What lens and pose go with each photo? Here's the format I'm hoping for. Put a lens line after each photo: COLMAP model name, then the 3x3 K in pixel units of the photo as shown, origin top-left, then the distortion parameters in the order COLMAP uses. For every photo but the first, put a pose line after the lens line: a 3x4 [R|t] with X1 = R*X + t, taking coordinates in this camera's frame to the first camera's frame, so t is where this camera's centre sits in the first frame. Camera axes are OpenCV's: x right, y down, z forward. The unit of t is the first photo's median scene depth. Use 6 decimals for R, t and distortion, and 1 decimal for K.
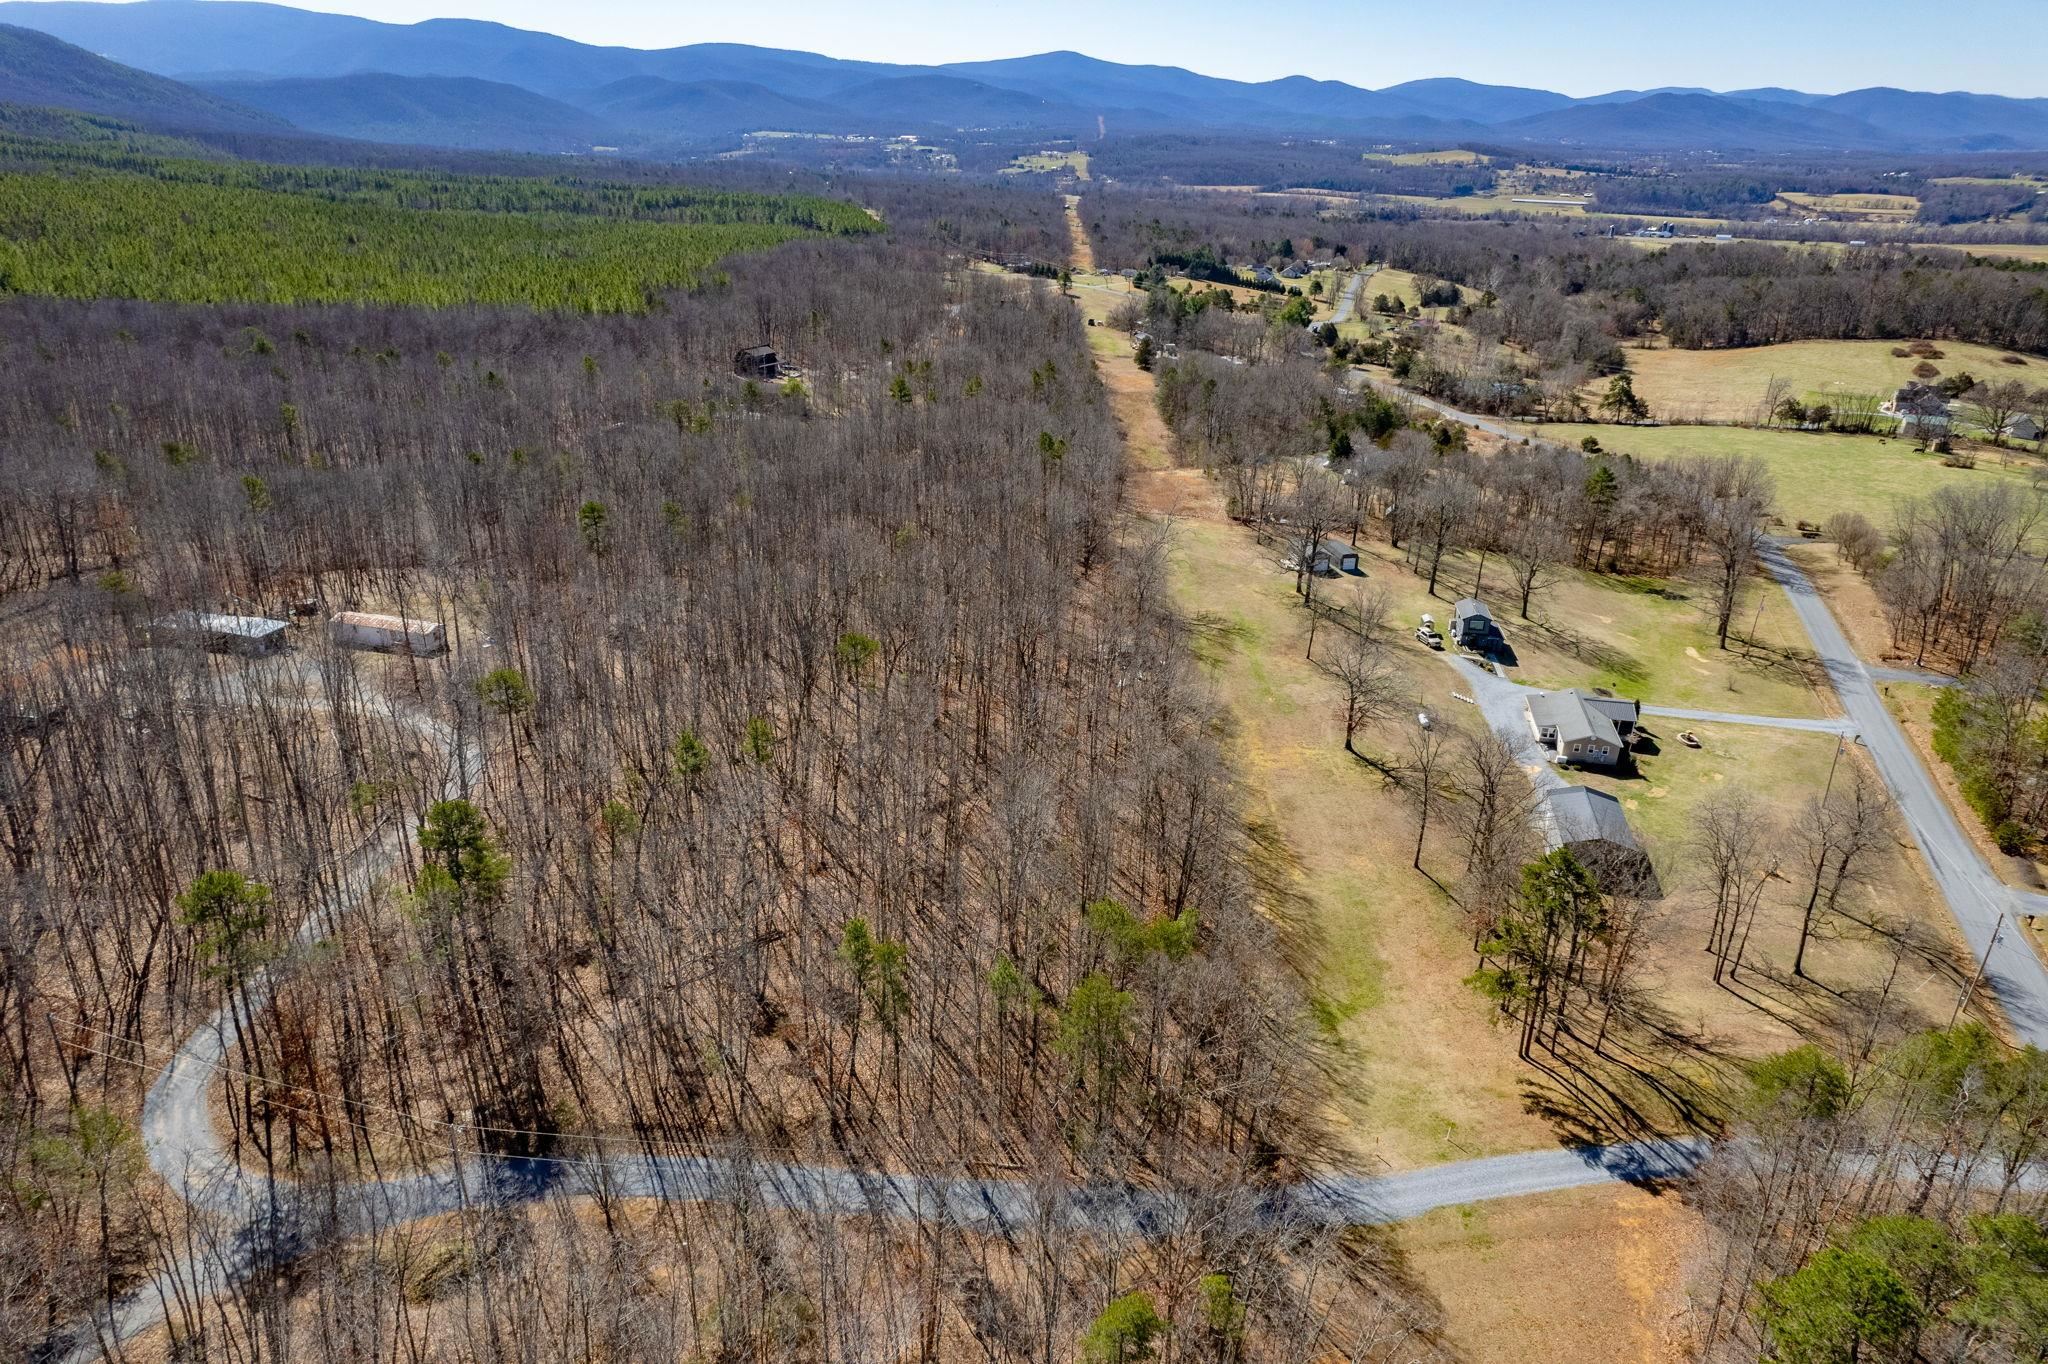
lens RADIAL K [[1312.3, 0, 1031.8], [0, 1312.3, 695.3], [0, 0, 1]] dist [-0.082843, 0.076663]
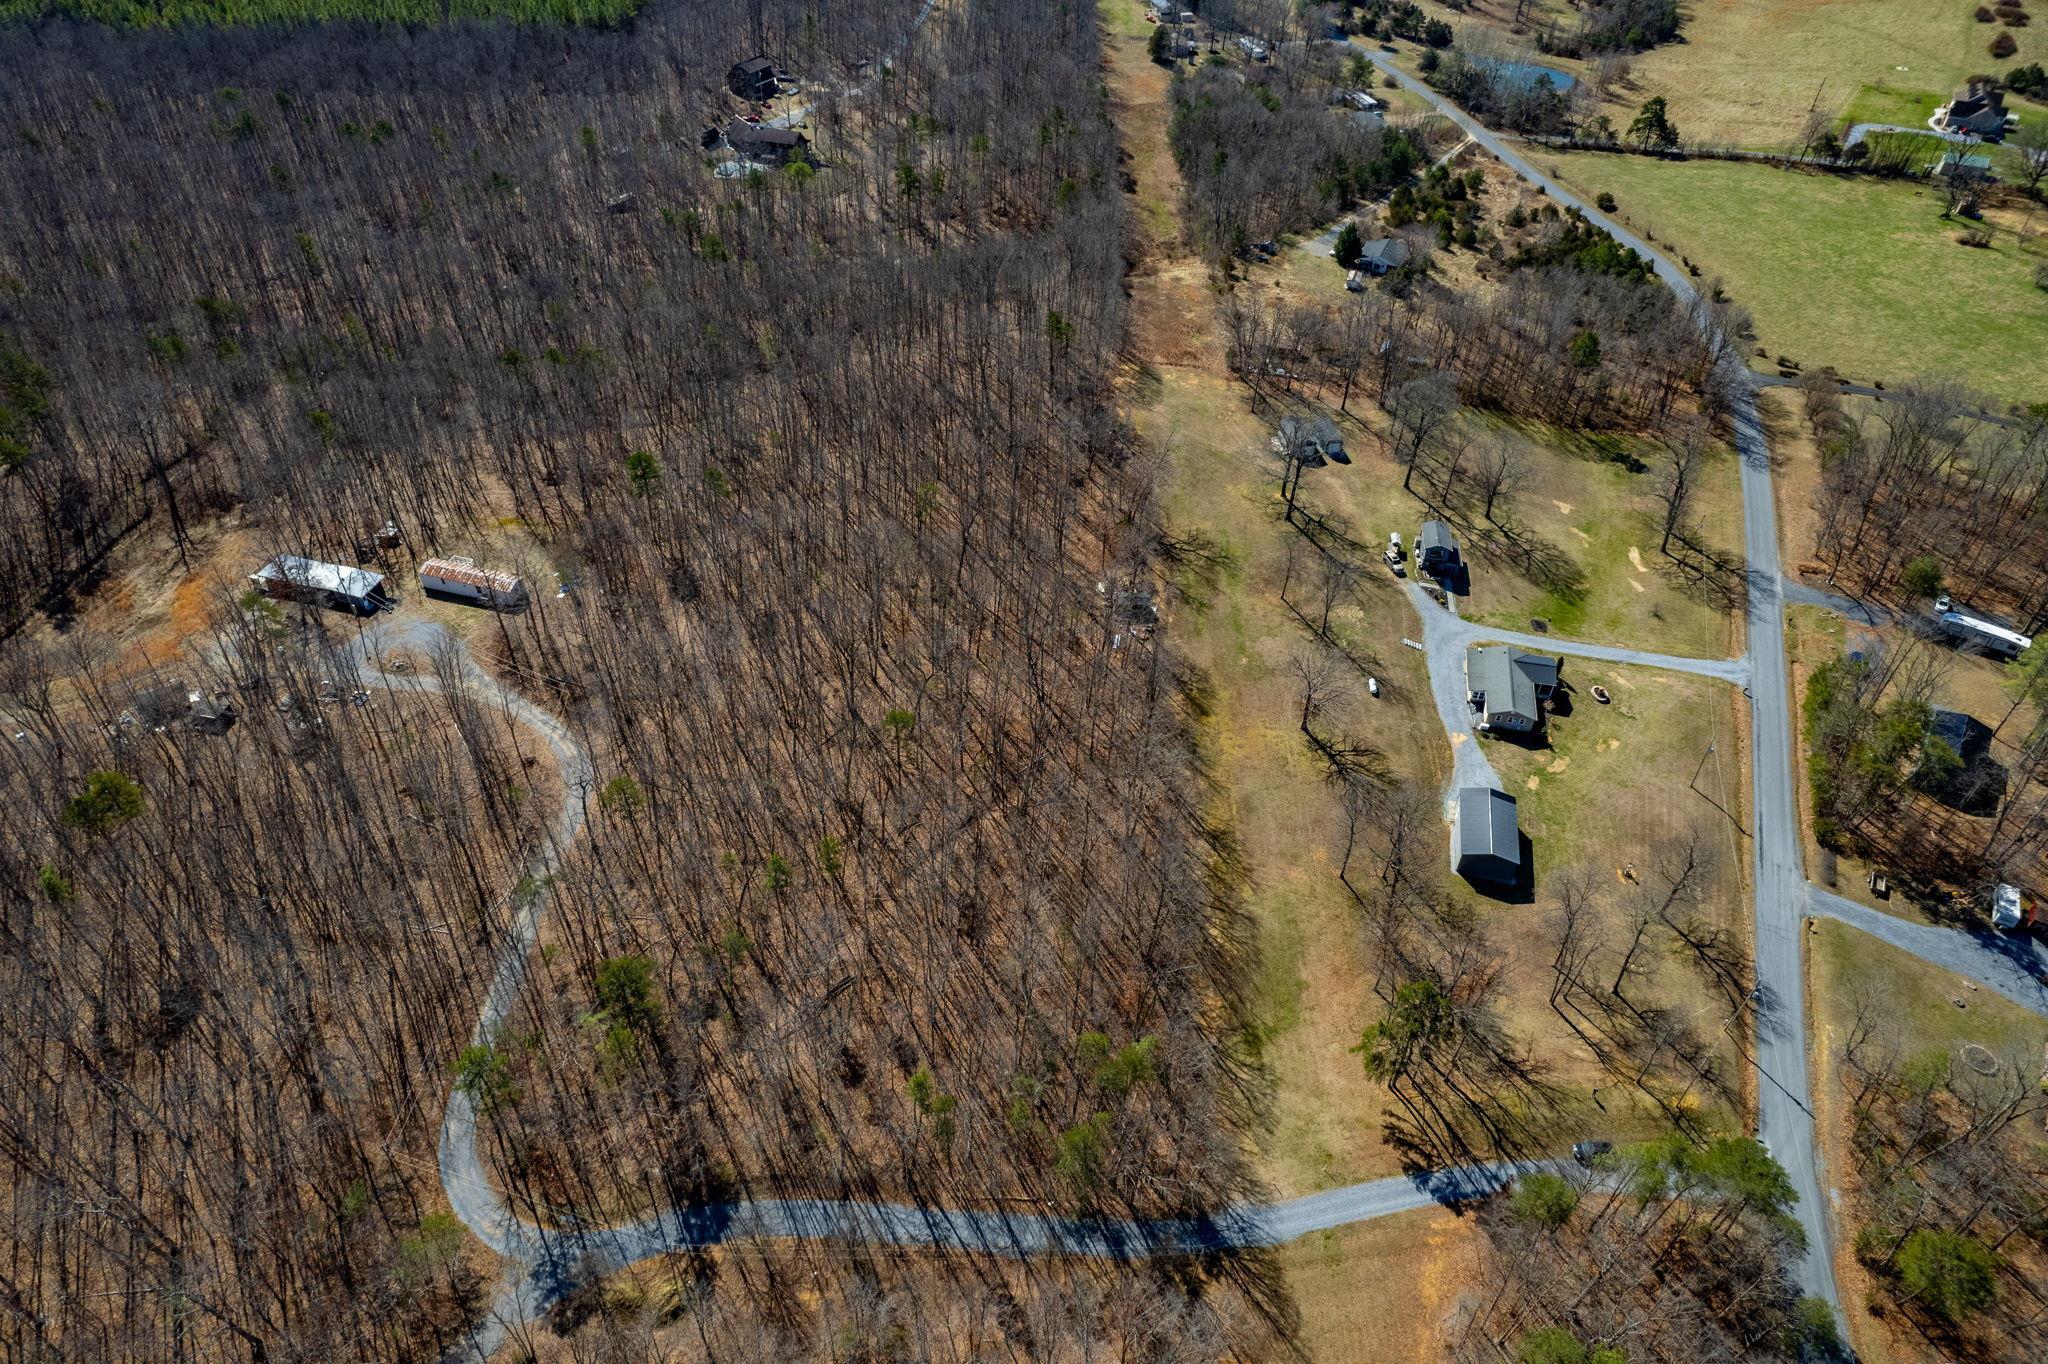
lens RADIAL K [[1312.3, 0, 1031.8], [0, 1312.3, 695.3], [0, 0, 1]] dist [-0.082843, 0.076663]
pose [[0.999989, 0.001485, -0.004405, -0.001443], [0.000036, 0.945080, 0.326838, -0.291739], [0.004648, -0.326834, 0.945070, -0.094552]]
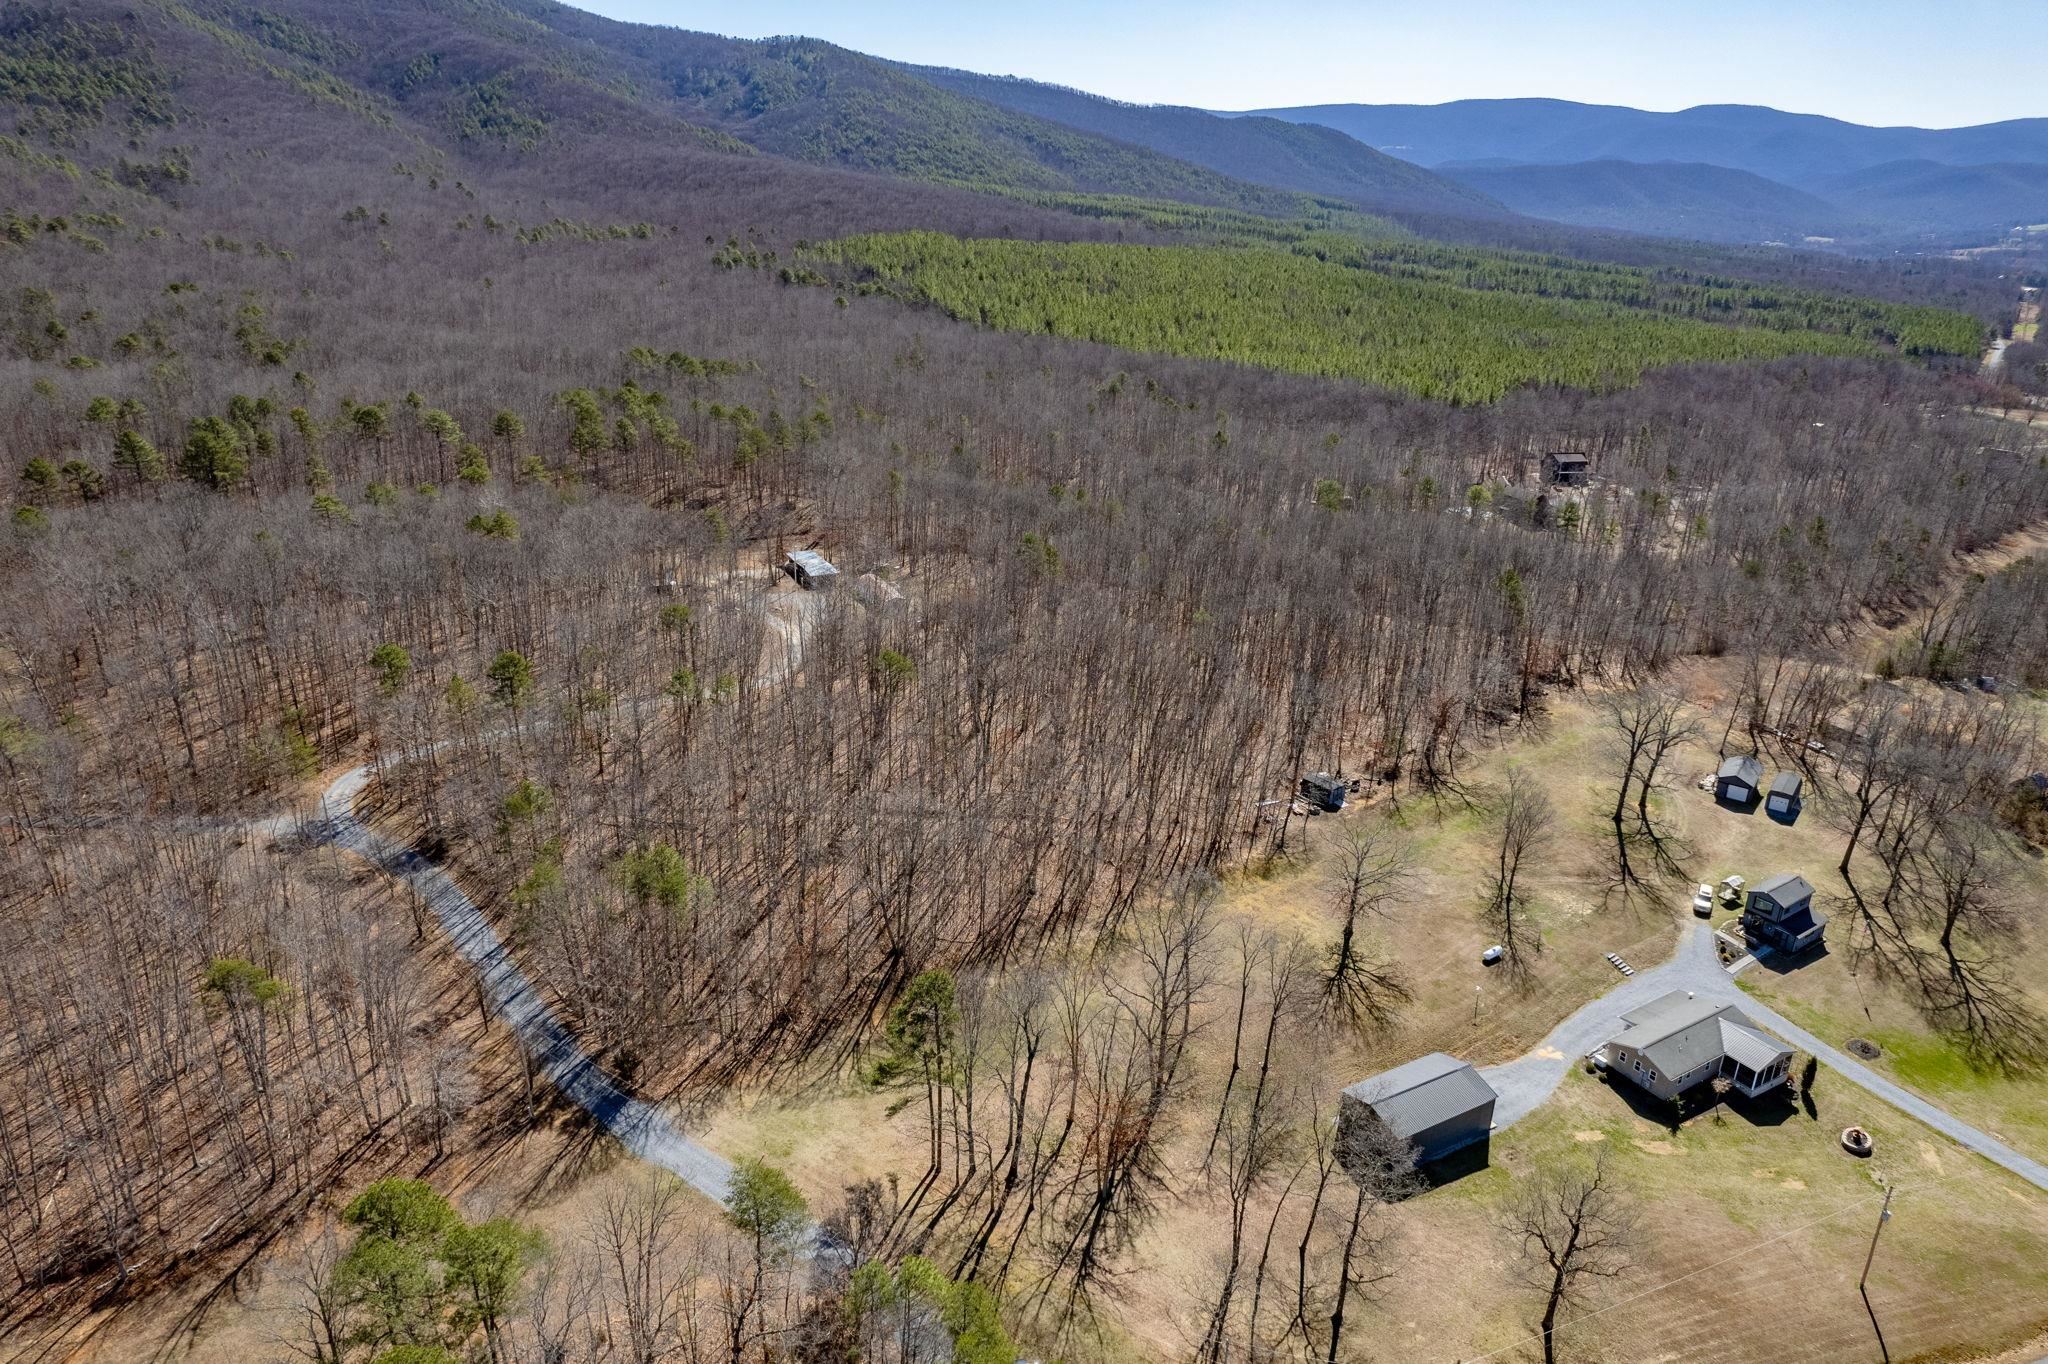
lens RADIAL K [[1312.3, 0, 1031.8], [0, 1312.3, 695.3], [0, 0, 1]] dist [-0.082843, 0.076663]
pose [[0.663853, 0.273023, -0.696245, 0.528220], [-0.311097, 0.947423, 0.074896, -0.090648], [0.680087, 0.166879, 0.713886, 0.127178]]
